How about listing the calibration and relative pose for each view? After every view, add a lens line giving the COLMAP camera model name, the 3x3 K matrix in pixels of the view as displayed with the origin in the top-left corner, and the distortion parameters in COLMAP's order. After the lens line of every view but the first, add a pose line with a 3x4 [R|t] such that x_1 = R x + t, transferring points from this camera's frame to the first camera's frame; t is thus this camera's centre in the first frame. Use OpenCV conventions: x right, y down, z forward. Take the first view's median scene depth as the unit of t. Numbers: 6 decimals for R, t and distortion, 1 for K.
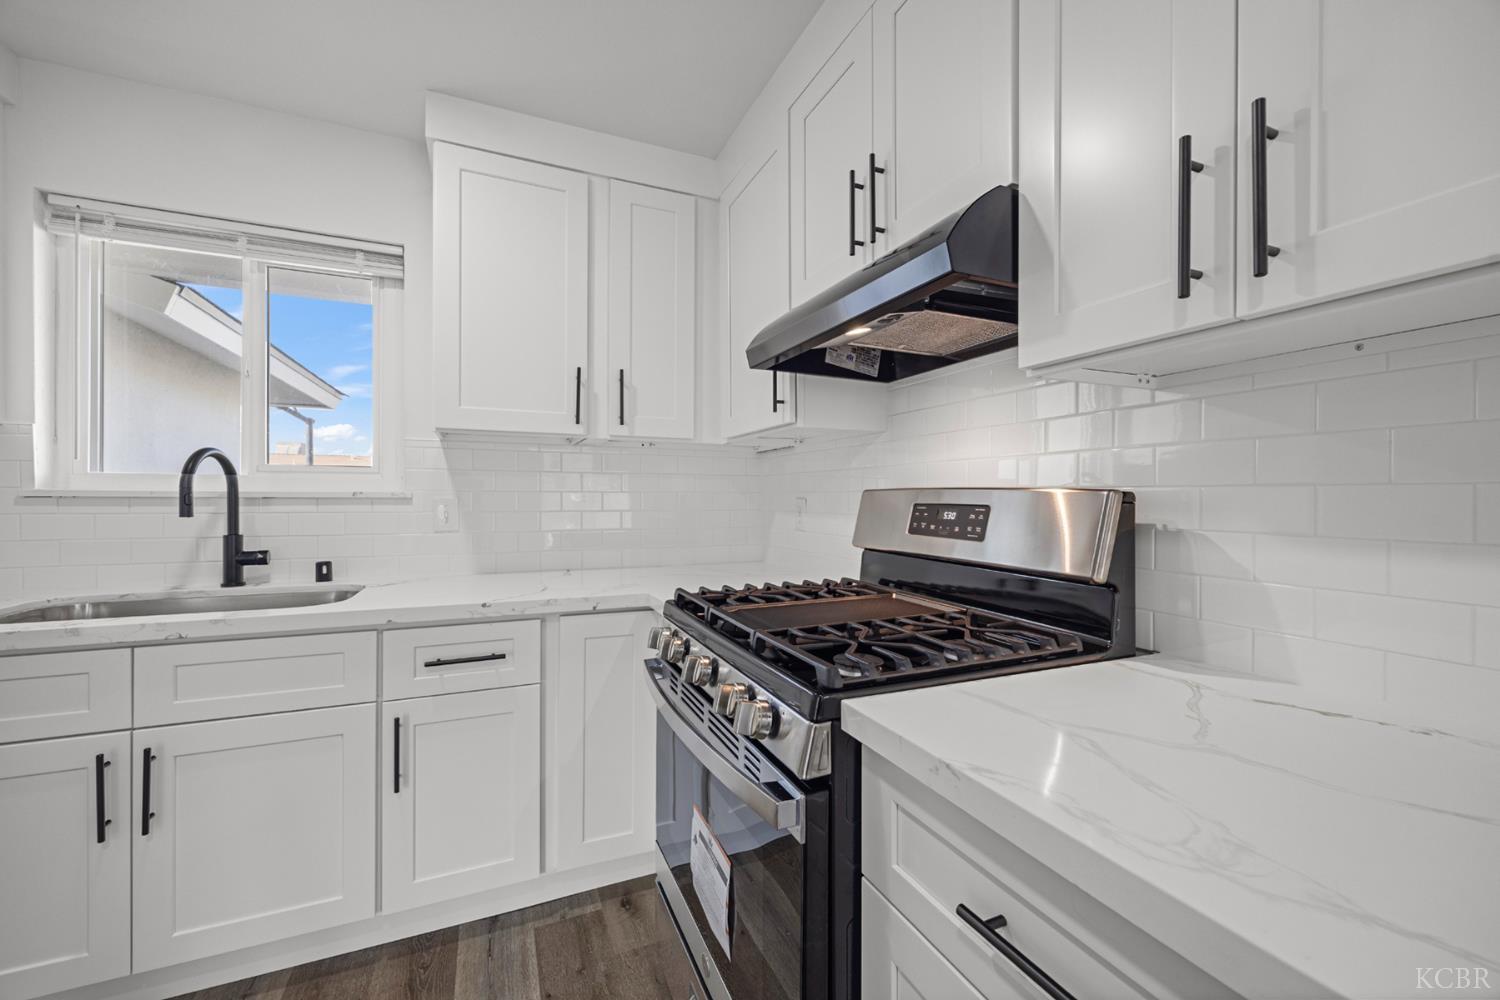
lens RADIAL K [[589.9, 0, 737.5], [0, 589.9, 488.4], [0, 0, 1]] dist [0.001990, 0.000447]
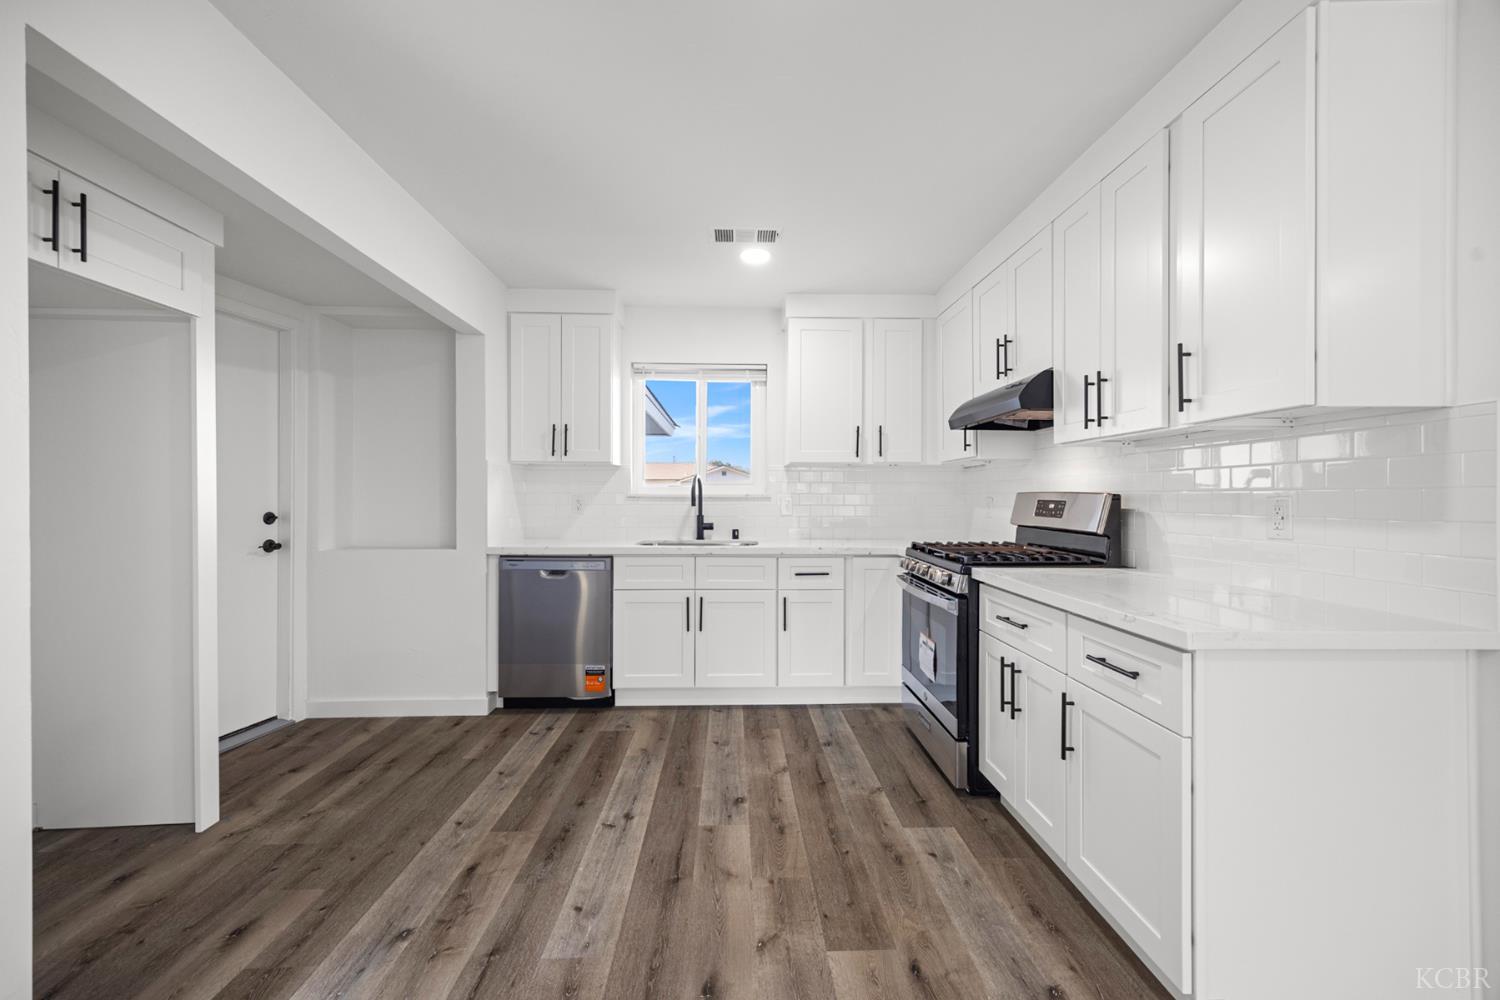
lens RADIAL K [[589.9, 0, 748.6], [0, 589.9, 479.9], [0, 0, 1]] dist [0.001990, 0.000447]
pose [[0.929705, -0.012345, -0.368098, 0.115311], [0.006682, 0.999839, -0.016654, -0.013701], [0.368244, 0.013023, 0.929638, -1.028831]]
